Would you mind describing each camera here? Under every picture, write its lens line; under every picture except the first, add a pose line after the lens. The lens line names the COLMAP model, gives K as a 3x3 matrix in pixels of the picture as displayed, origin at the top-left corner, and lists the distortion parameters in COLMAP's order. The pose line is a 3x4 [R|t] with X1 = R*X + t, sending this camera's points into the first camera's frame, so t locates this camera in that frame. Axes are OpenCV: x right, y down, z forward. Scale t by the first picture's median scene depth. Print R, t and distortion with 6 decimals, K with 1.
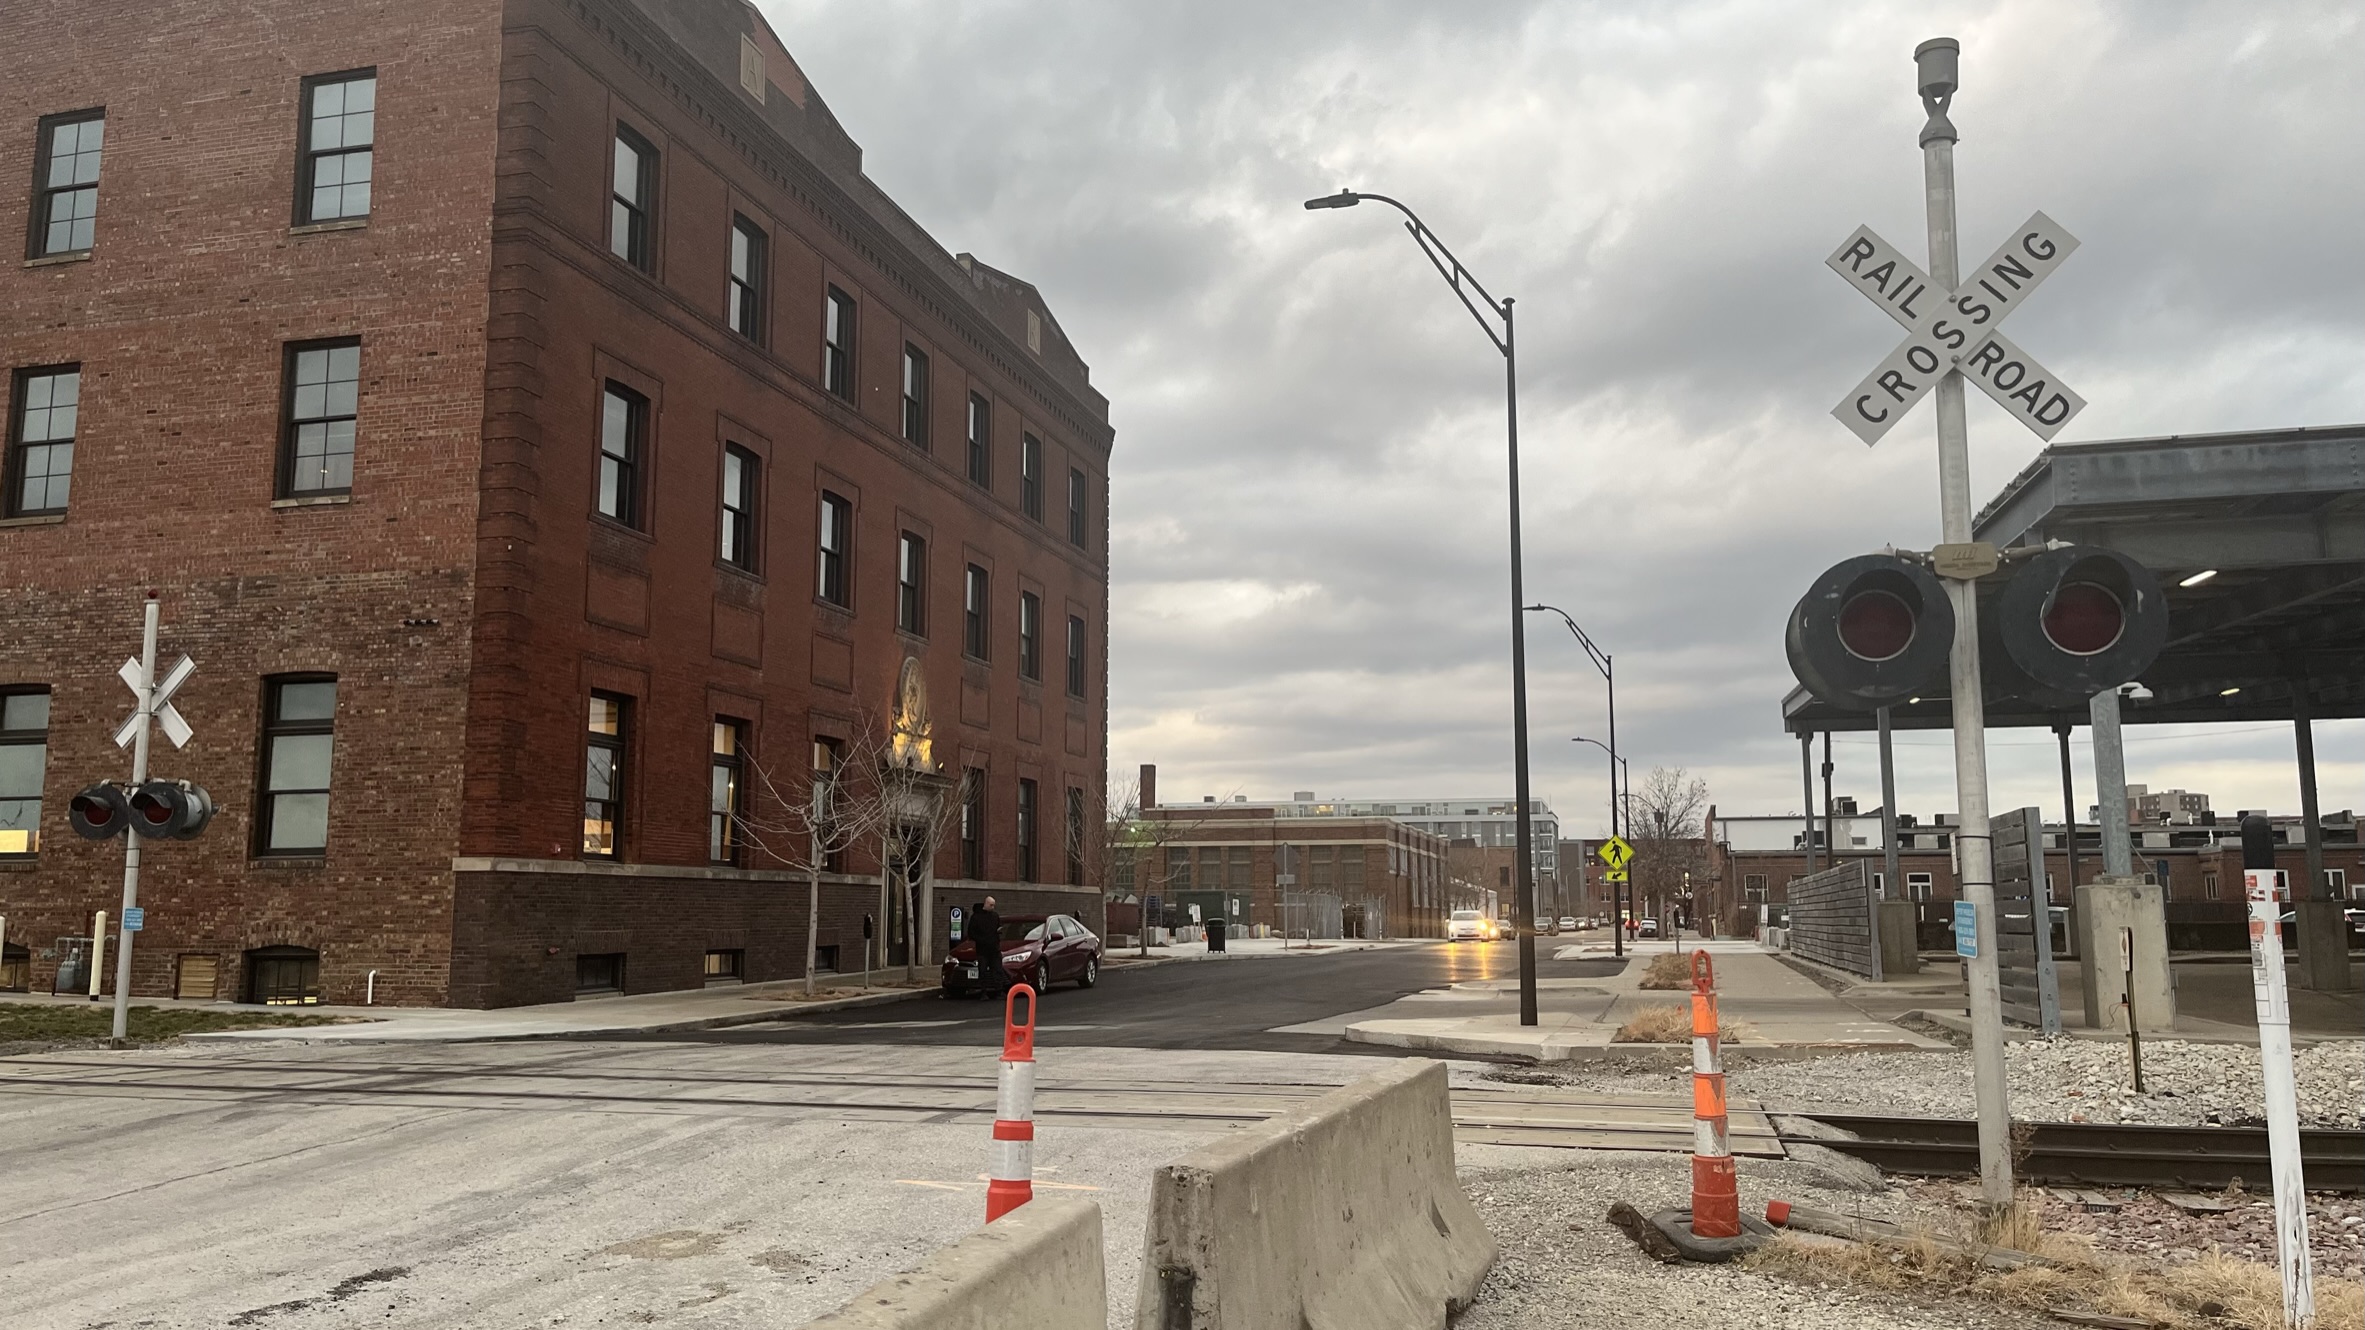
lens RADIAL K [[1733.1, 0, 1199.1], [0, 1733.1, 628.8], [0, 0, 1]] dist [0.060190, -0.061870]
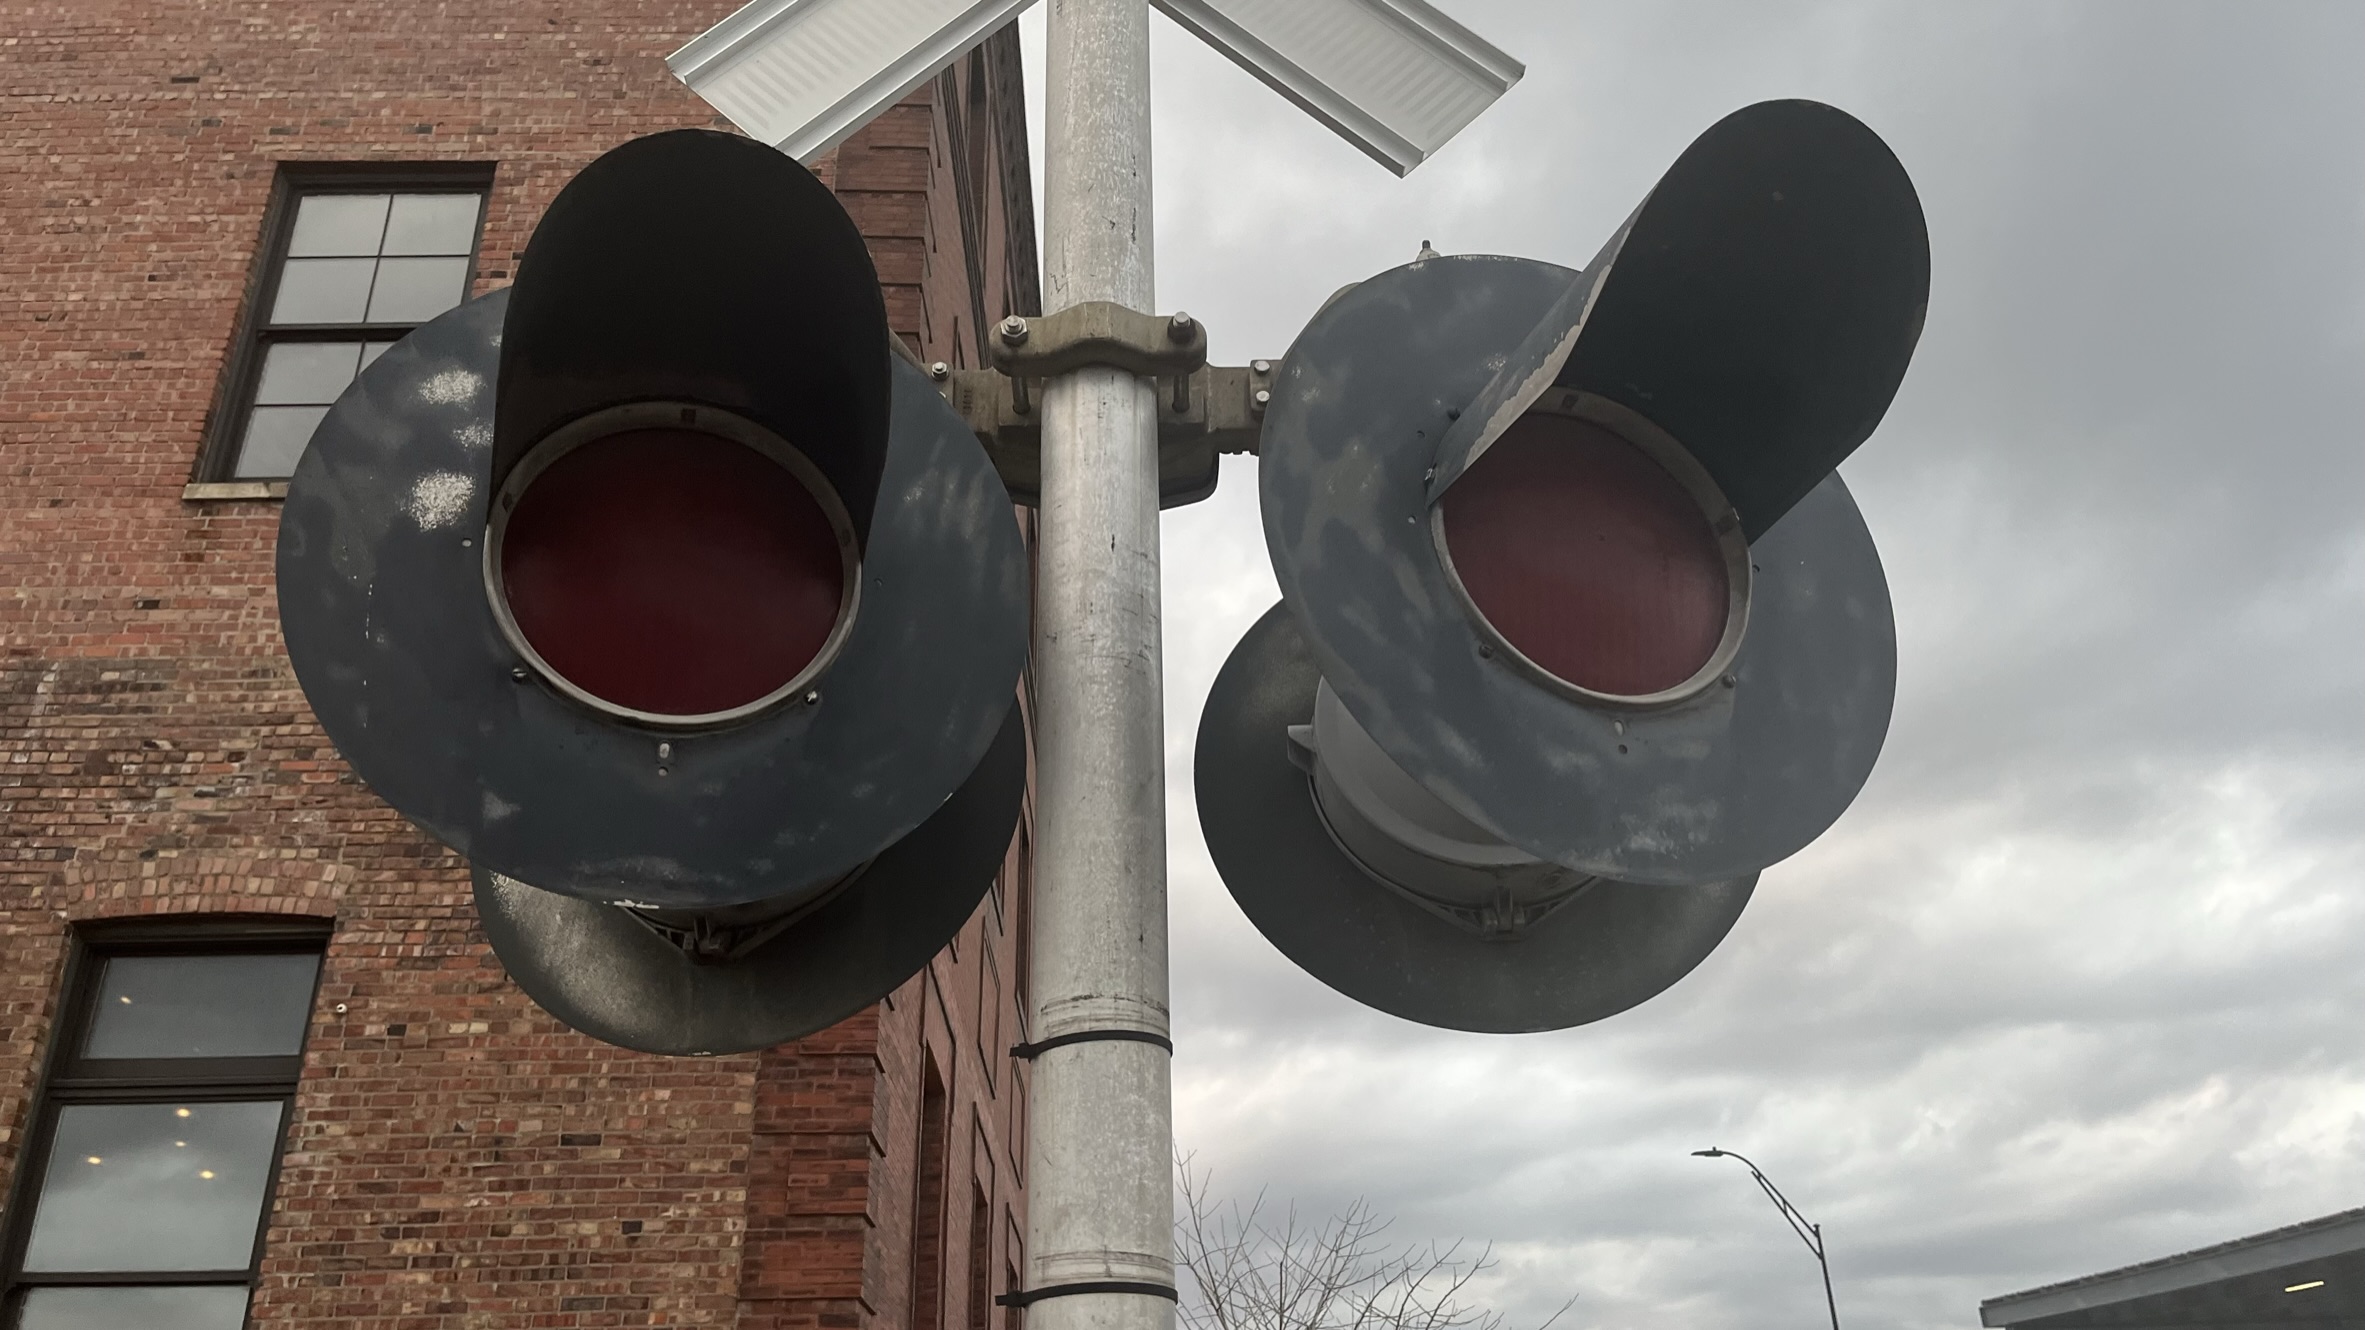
lens RADIAL K [[1733.1, 0, 1161.1], [0, 1733.1, 672.4], [0, 0, 1]] dist [0.060190, -0.061870]
pose [[0.964901, 0.108884, 0.238979, -0.412413], [-0.023550, 0.942206, -0.334206, 0.089421], [-0.261557, 0.316848, 0.911699, 0.610067]]
